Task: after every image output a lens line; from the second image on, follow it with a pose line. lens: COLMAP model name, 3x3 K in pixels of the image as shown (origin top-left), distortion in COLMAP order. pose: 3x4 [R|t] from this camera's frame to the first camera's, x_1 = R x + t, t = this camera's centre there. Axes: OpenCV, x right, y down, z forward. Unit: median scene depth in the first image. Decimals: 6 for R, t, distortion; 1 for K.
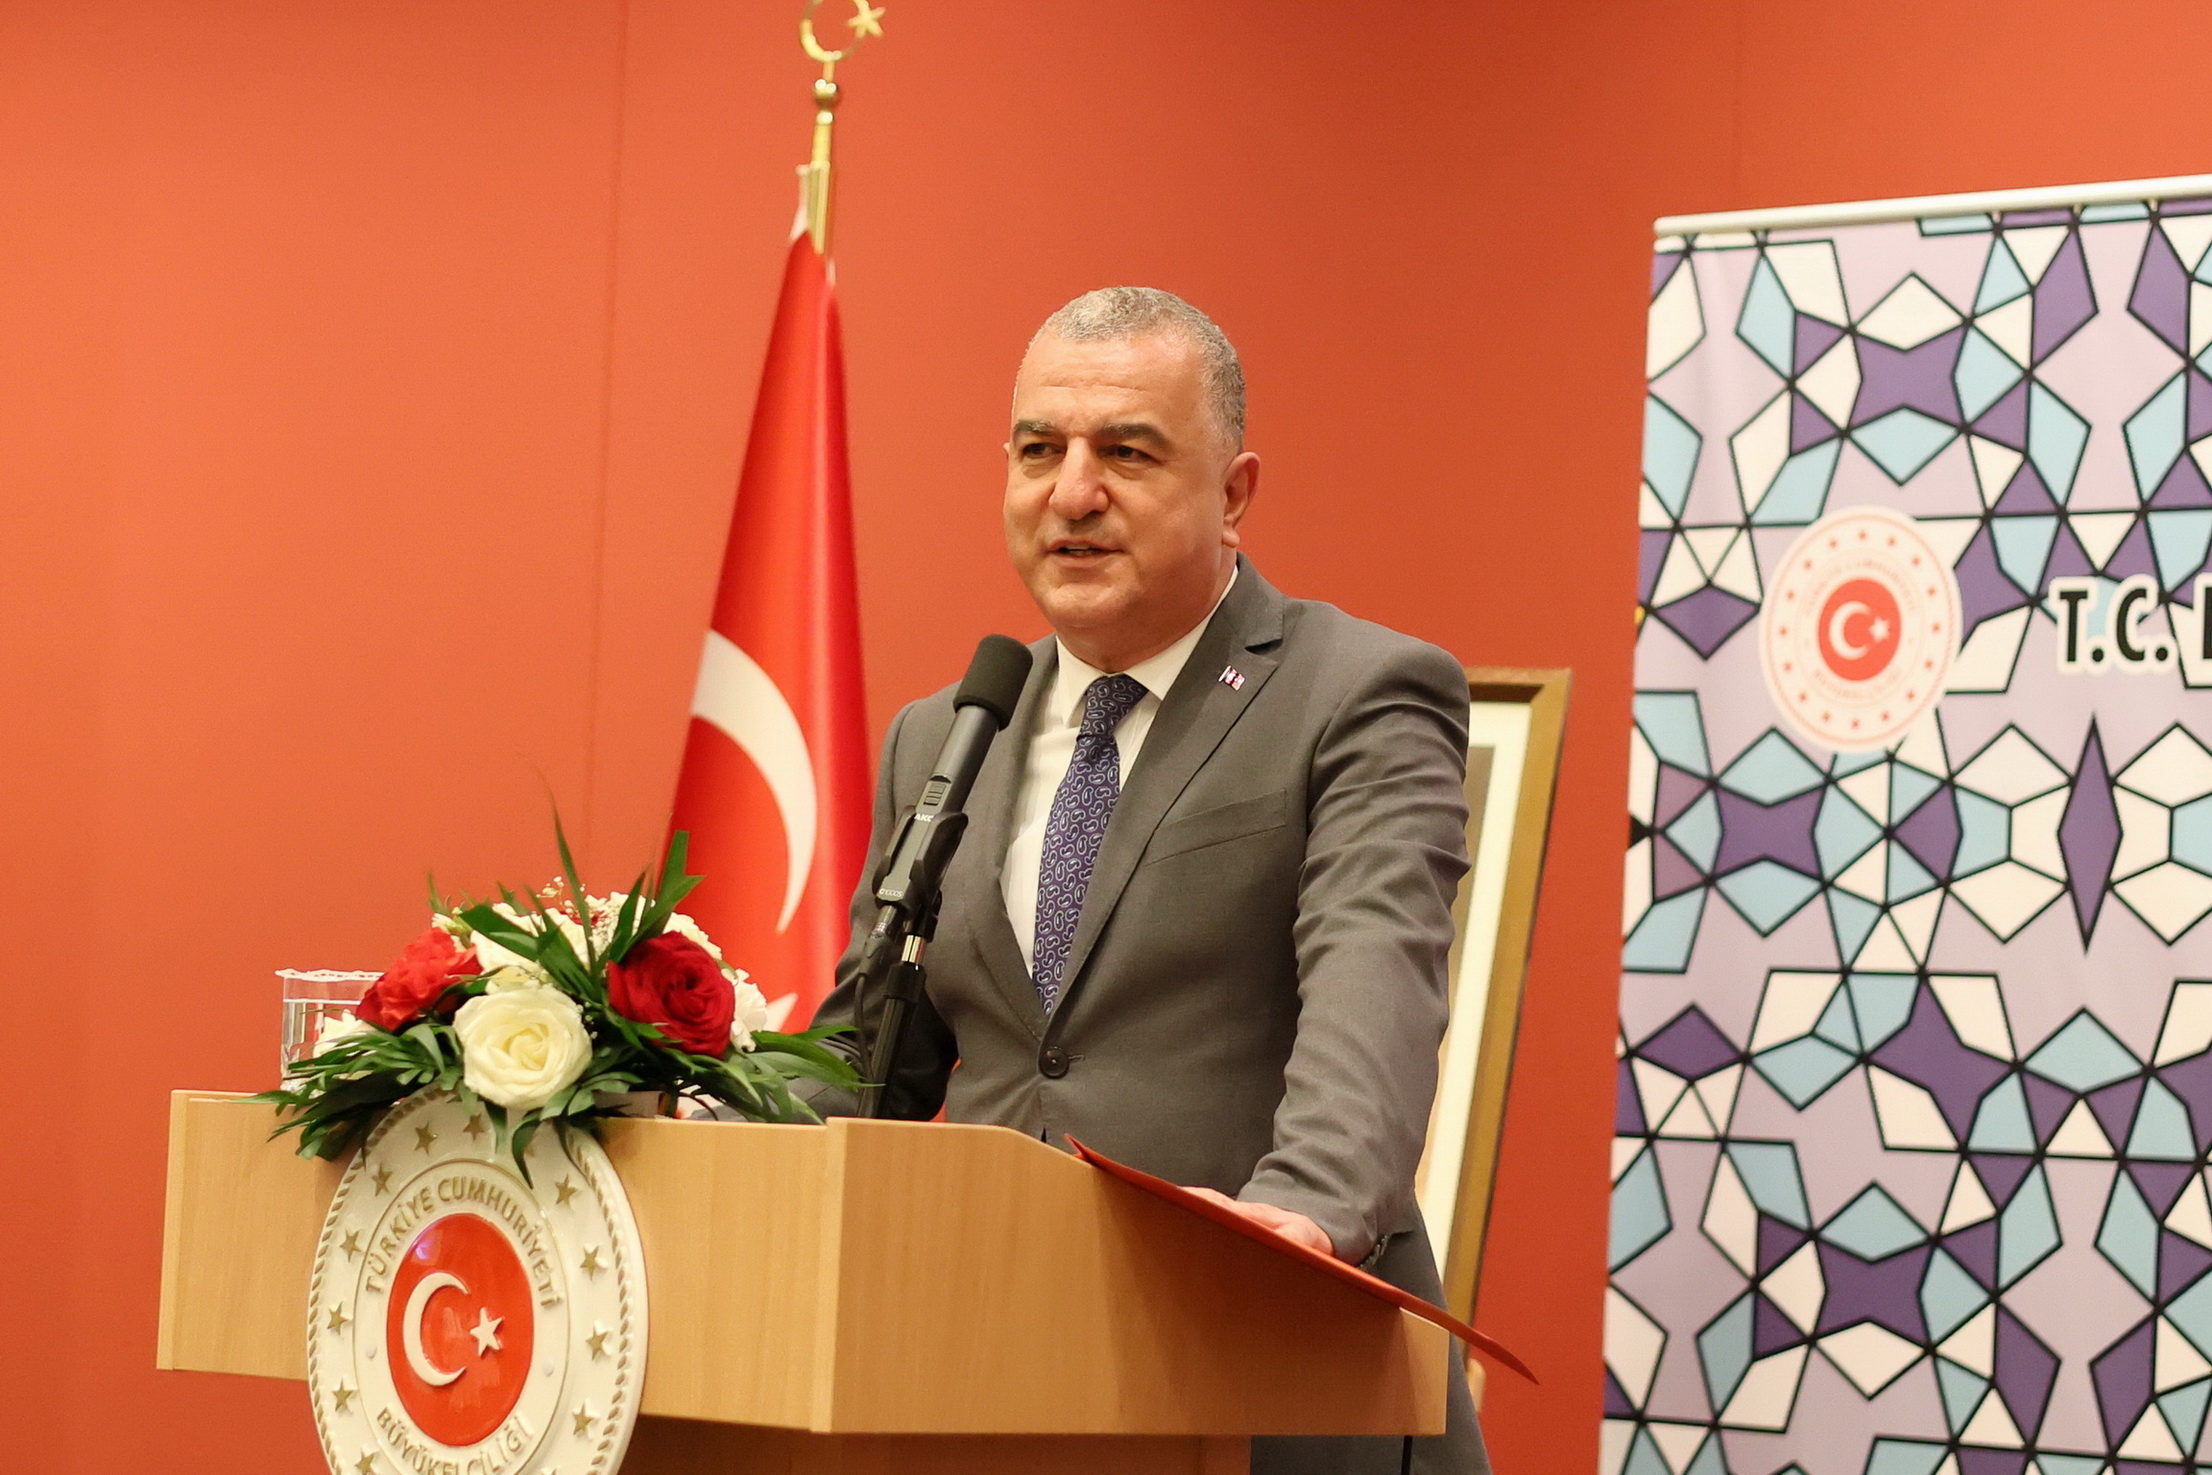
lens RADIAL K [[6786.9, 0, 1056.5], [0, 6786.9, 767.6], [0, 0, 1]] dist [0.025905, 0.000000]
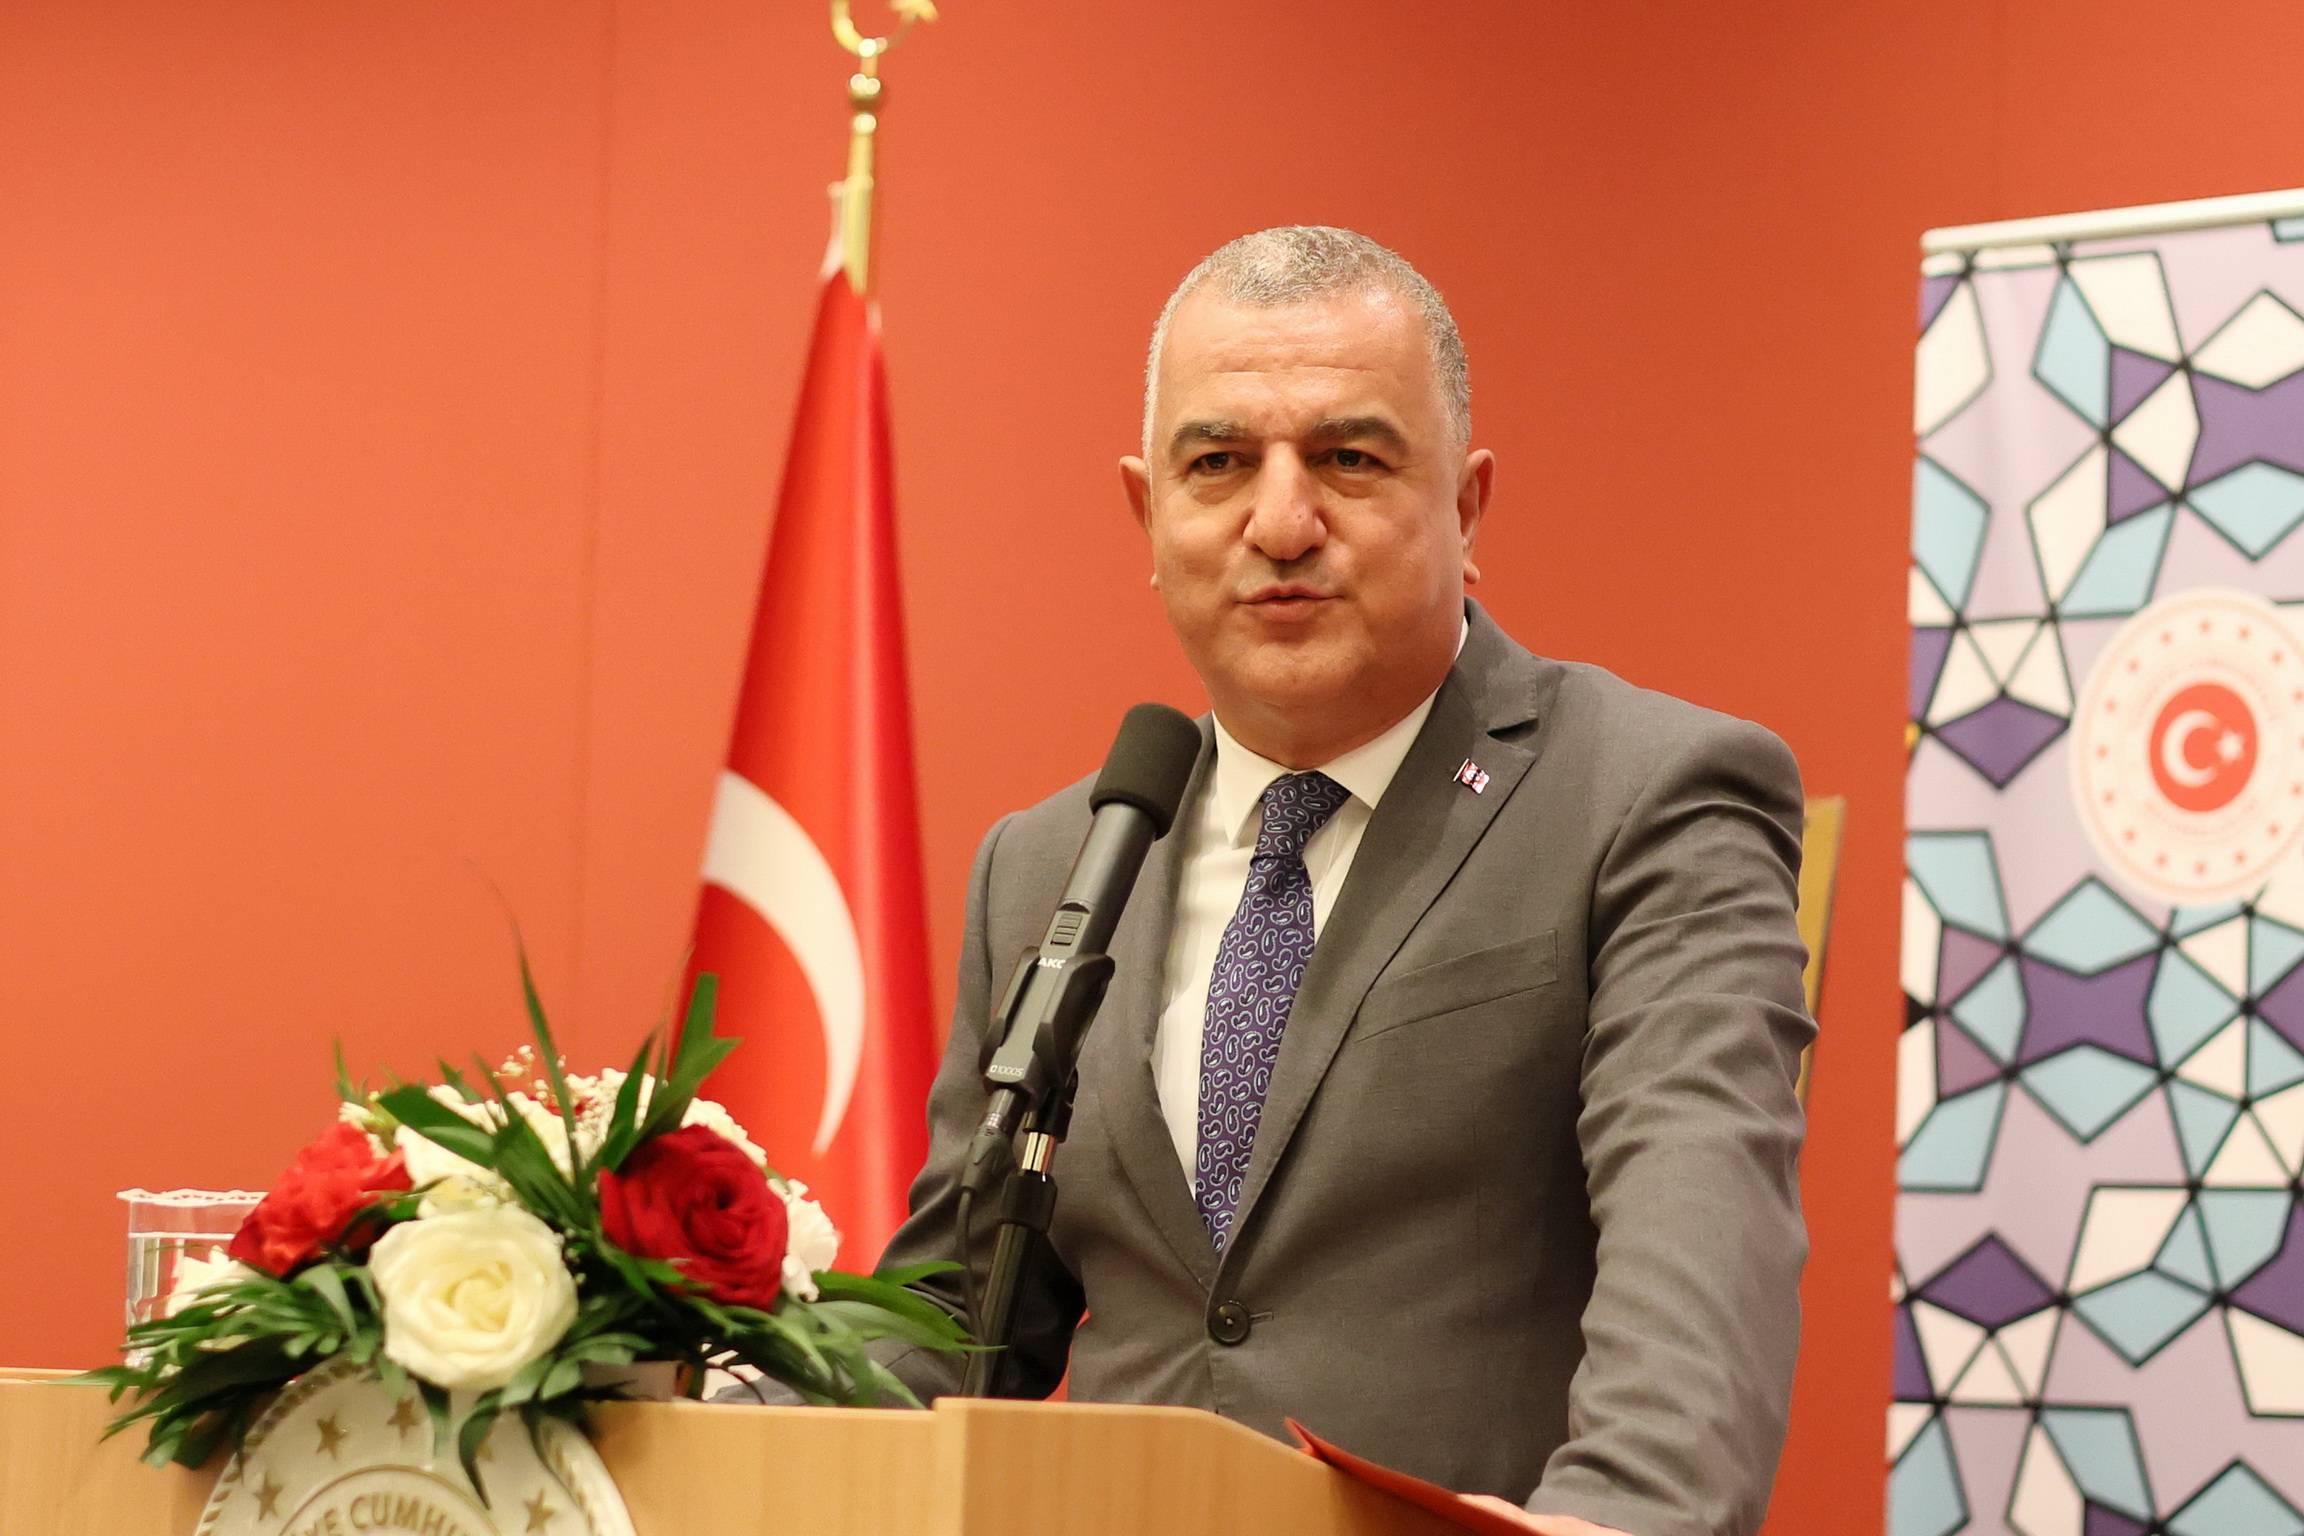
lens RADIAL K [[7069.2, 0, 1158.2], [0, 7069.2, 757.6], [0, 0, 1]] dist [0.025905, 0.000000]
pose [[0.999855, -0.010012, 0.013761, -0.012711], [0.010499, 0.999304, -0.035804, 0.008563], [-0.013393, 0.035944, 0.999264, 0.188955]]
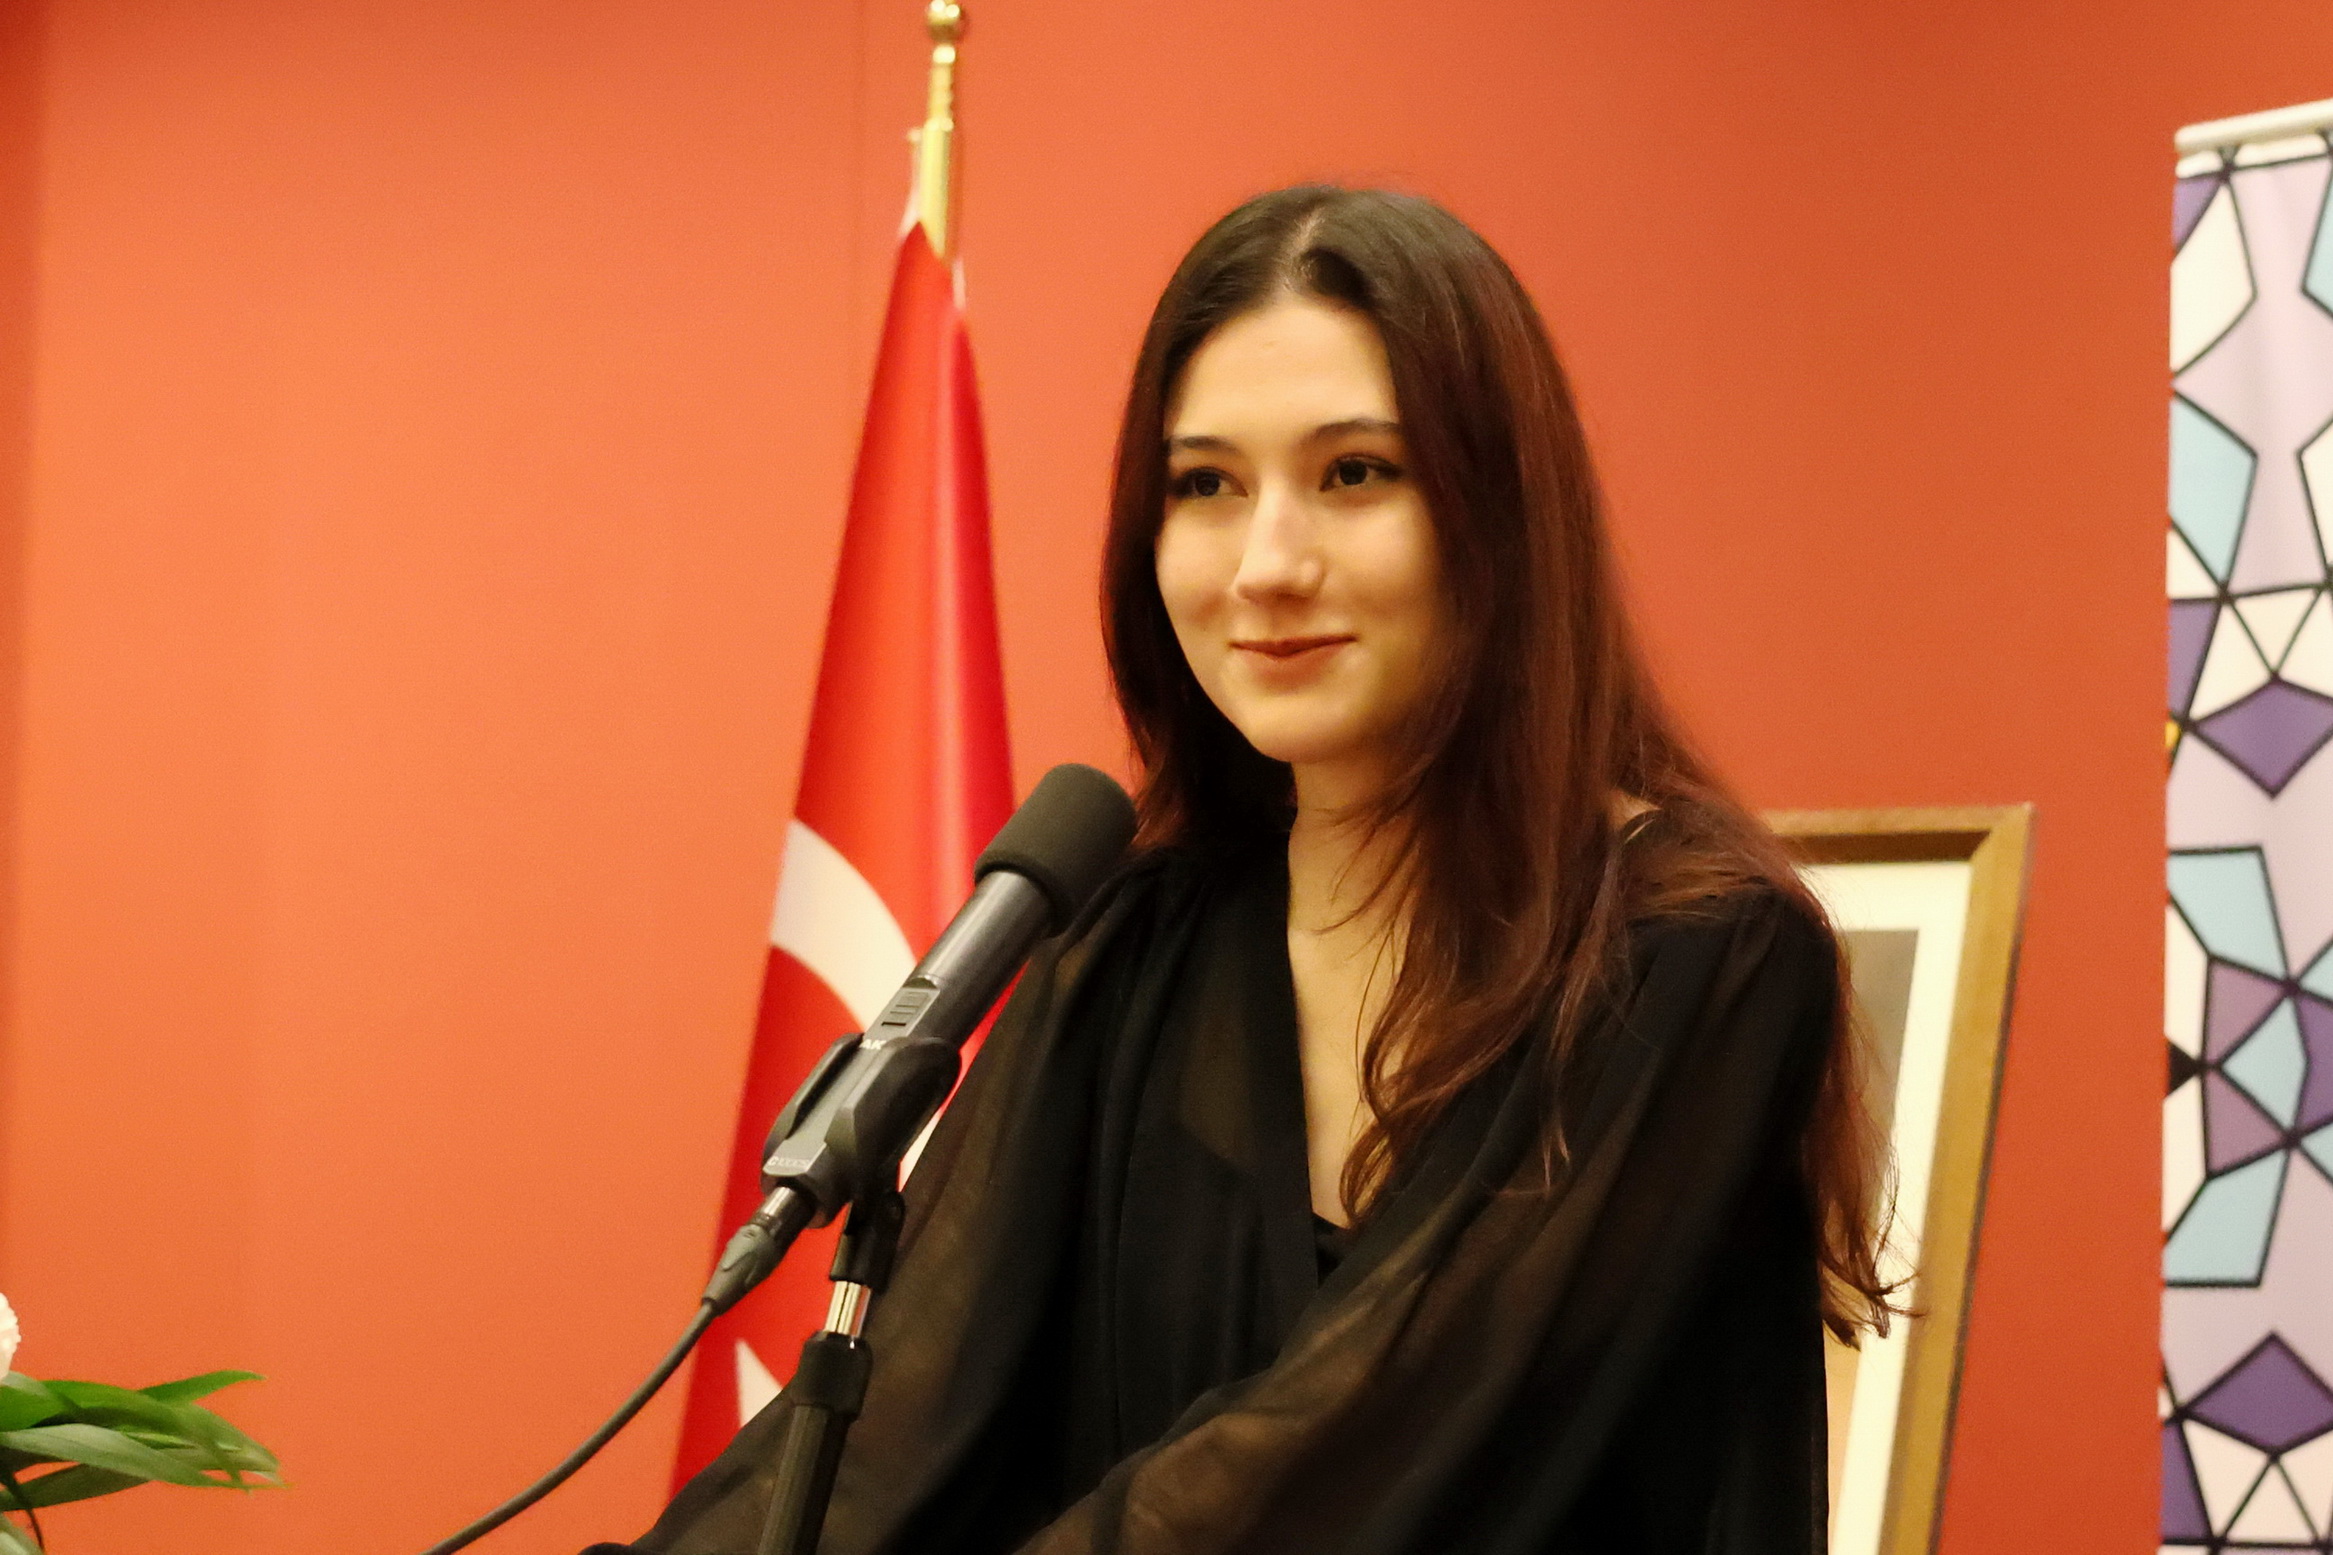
lens RADIAL K [[7158.2, 0, 1132.0], [0, 7158.2, 772.2], [0, 0, 1]] dist [0.025905, 0.000000]
pose [[0.993216, -0.036133, -0.110528, 0.063997], [0.029985, 0.997936, -0.056792, 0.017295], [0.112352, 0.053092, 0.992249, 0.317922]]
